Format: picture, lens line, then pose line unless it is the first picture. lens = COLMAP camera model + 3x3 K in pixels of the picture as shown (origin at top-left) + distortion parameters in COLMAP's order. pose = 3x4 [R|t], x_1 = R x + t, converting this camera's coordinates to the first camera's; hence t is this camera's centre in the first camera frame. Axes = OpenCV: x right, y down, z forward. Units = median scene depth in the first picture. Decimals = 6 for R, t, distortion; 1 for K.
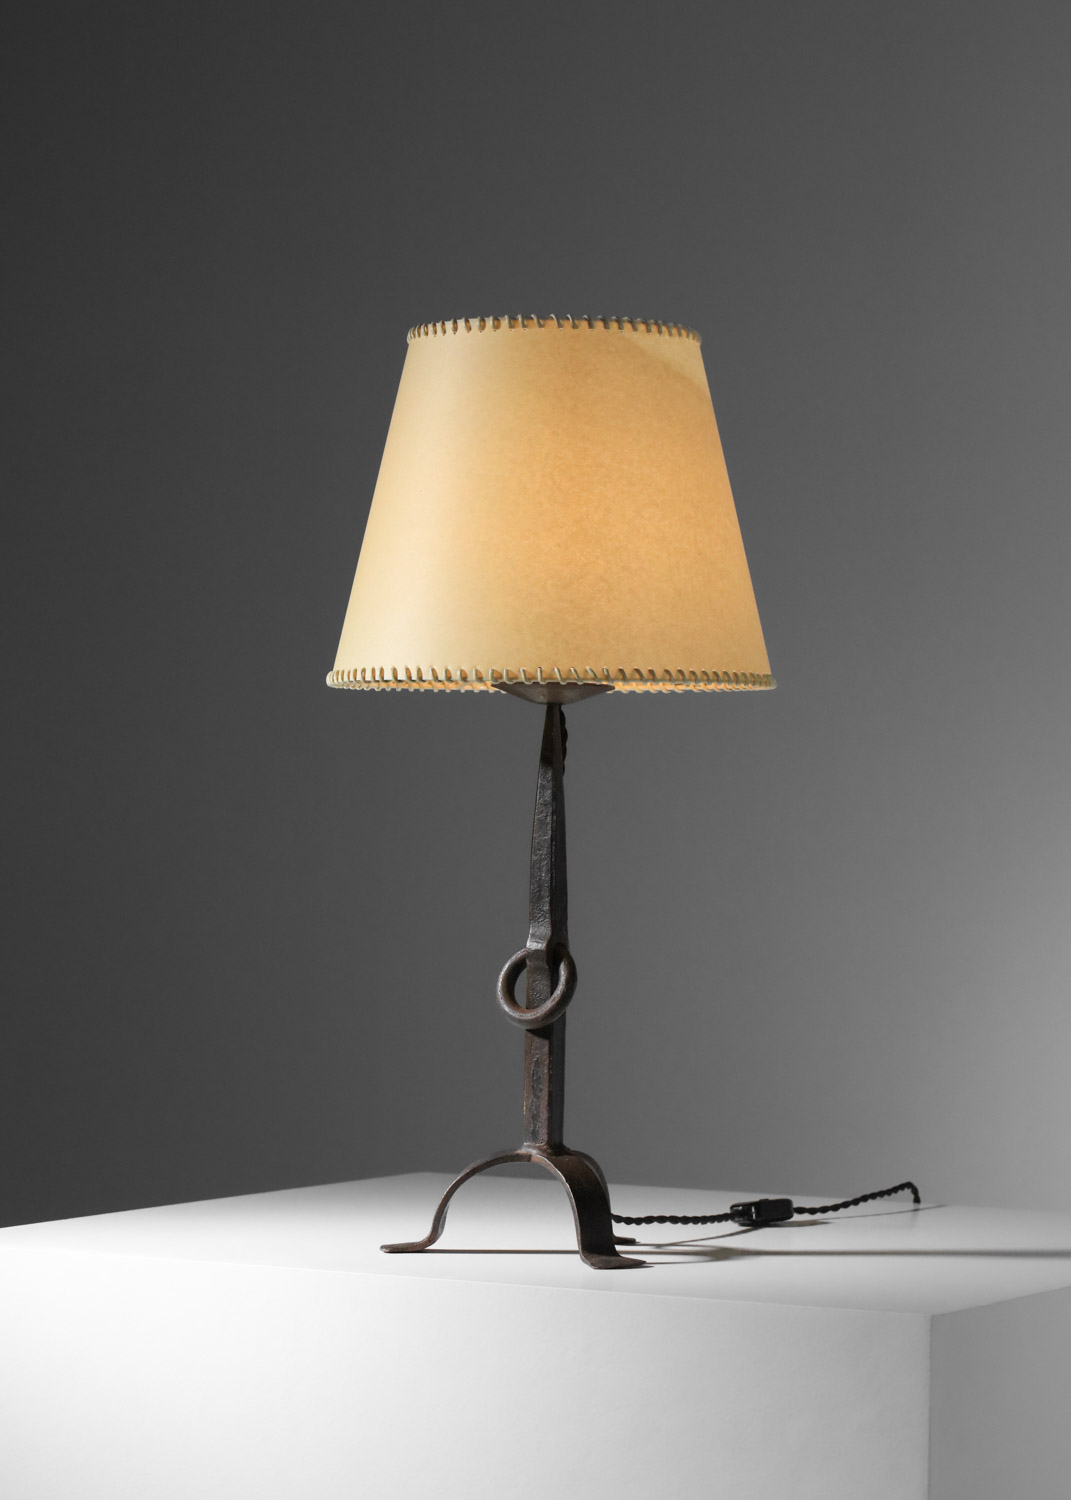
lens RADIAL K [[4932.0, 0, 539.8], [0, 4932.0, 748.8], [0, 0, 1]] dist [0.033690, 0.000000]
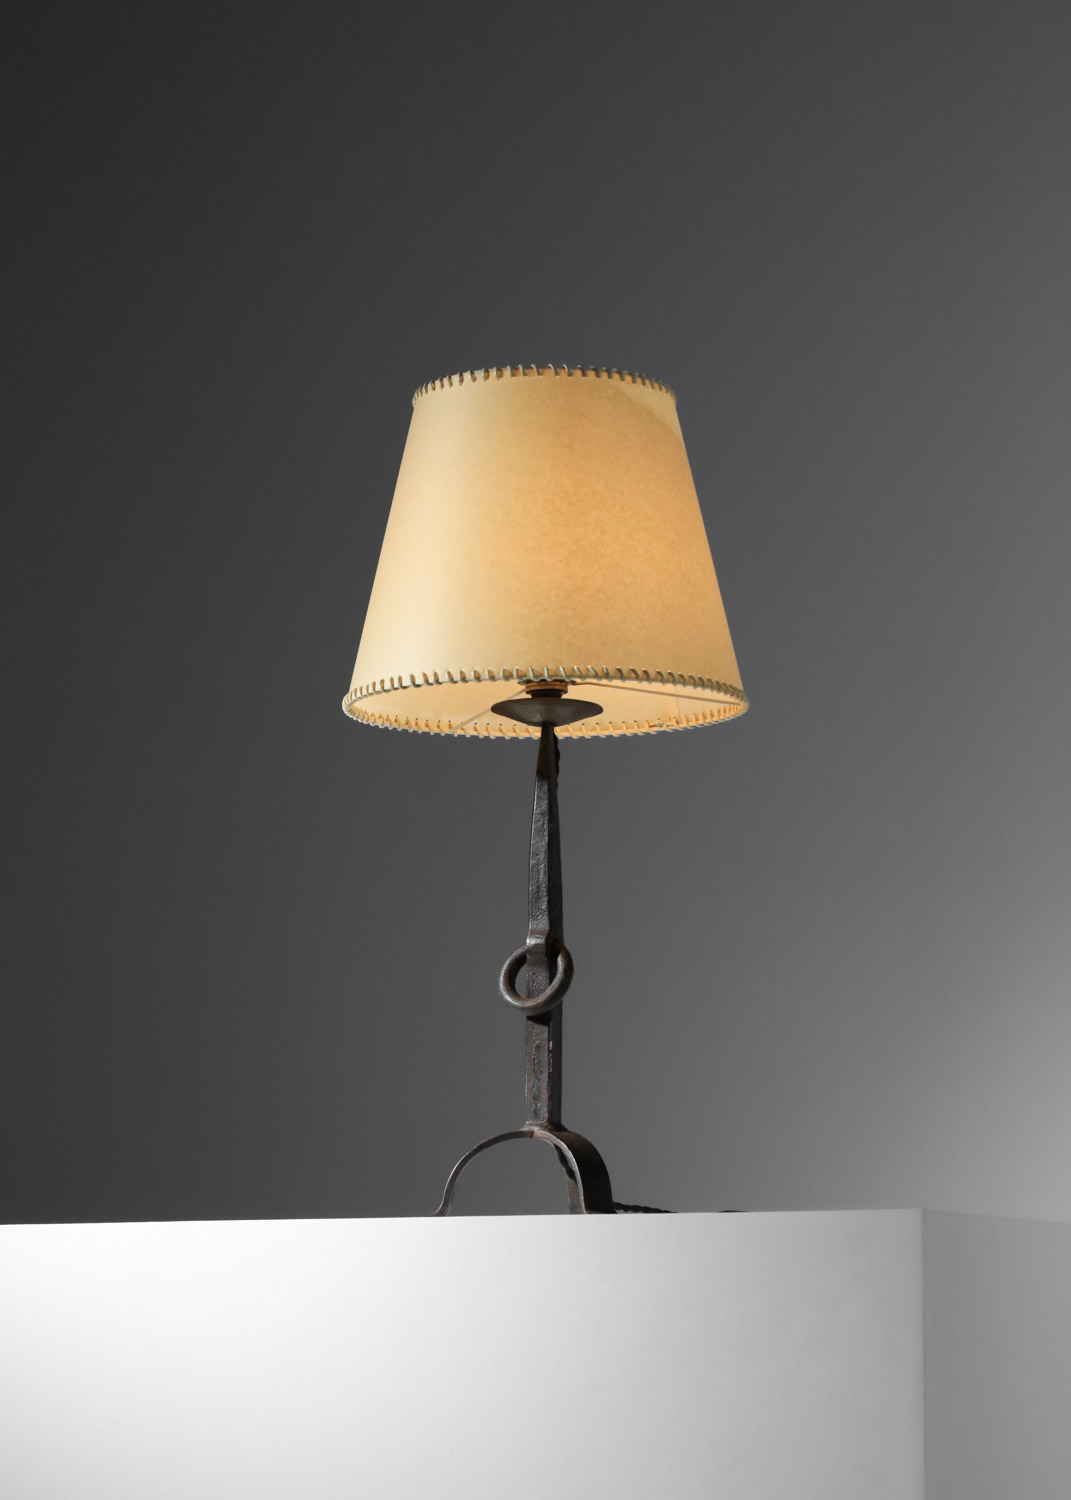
lens RADIAL K [[4932.0, 0, 503.0], [0, 4932.0, 689.8], [0, 0, 1]] dist [0.033690, 0.000000]
pose [[0.998753, -0.003363, 0.049813, -0.063688], [0.010579, 0.989327, -0.145329, 0.146876], [-0.048793, 0.145675, 0.988129, -0.095448]]
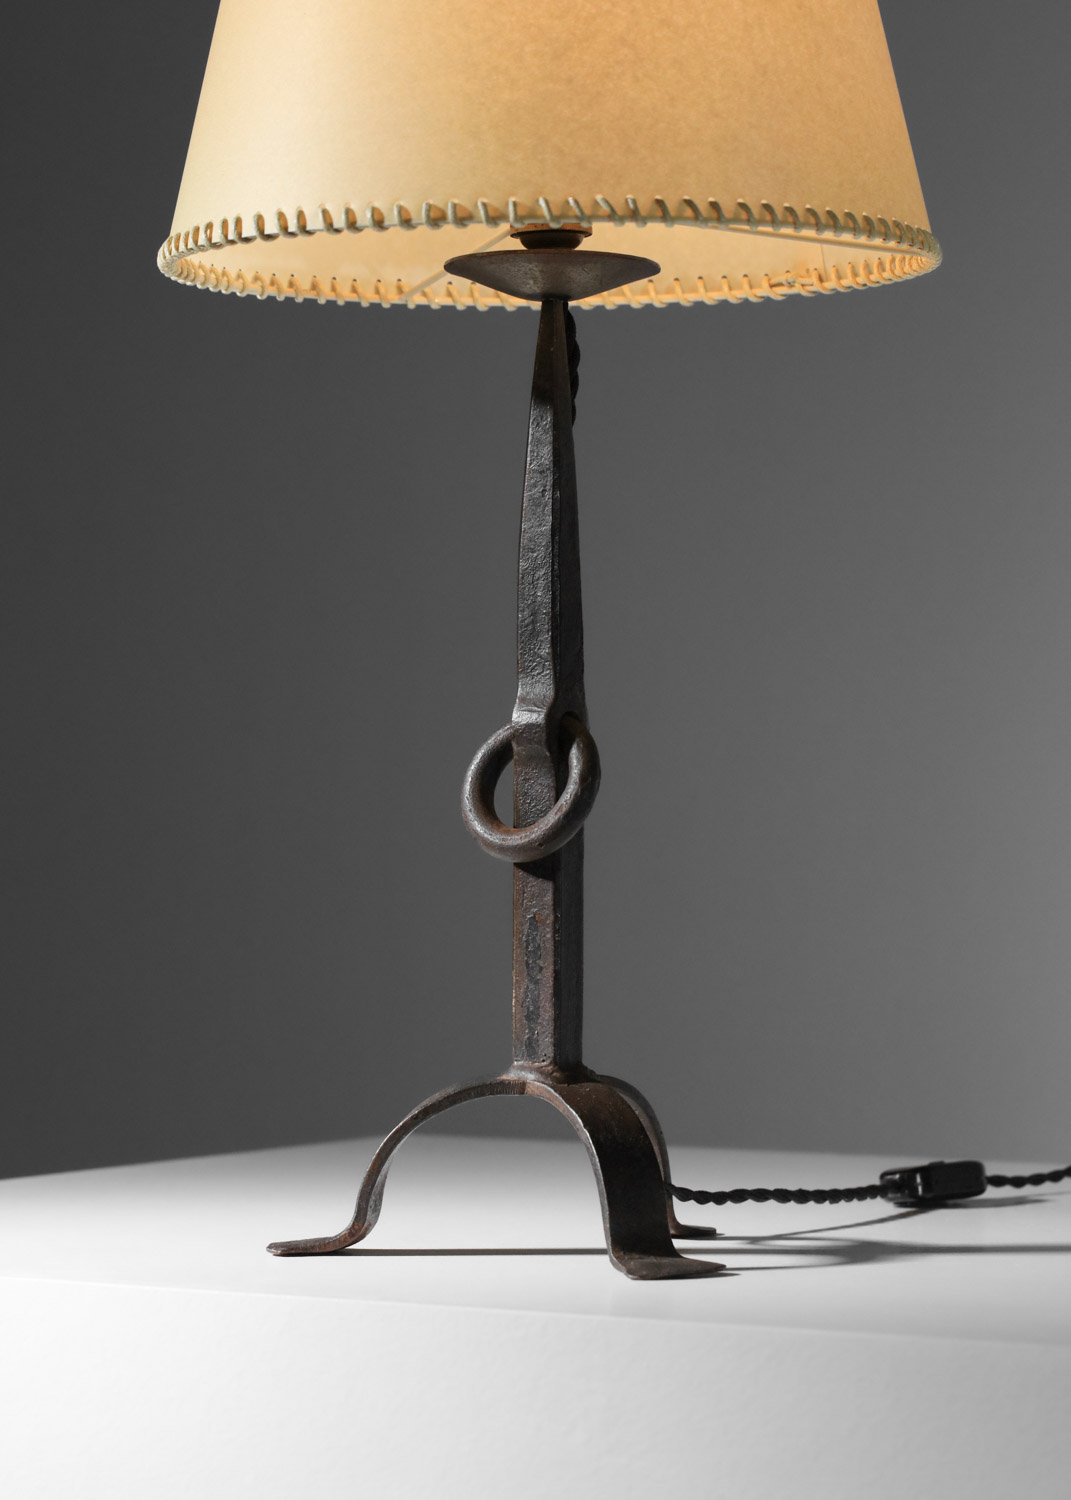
lens RADIAL K [[4932.0, 0, 576.3], [0, 4932.0, 741.0], [0, 0, 1]] dist [0.033690, 0.000000]
pose [[0.999402, -0.015303, -0.031007, 0.022934], [0.015099, 0.999863, -0.006818, 0.047502], [0.031107, 0.006345, 0.999496, 0.434756]]
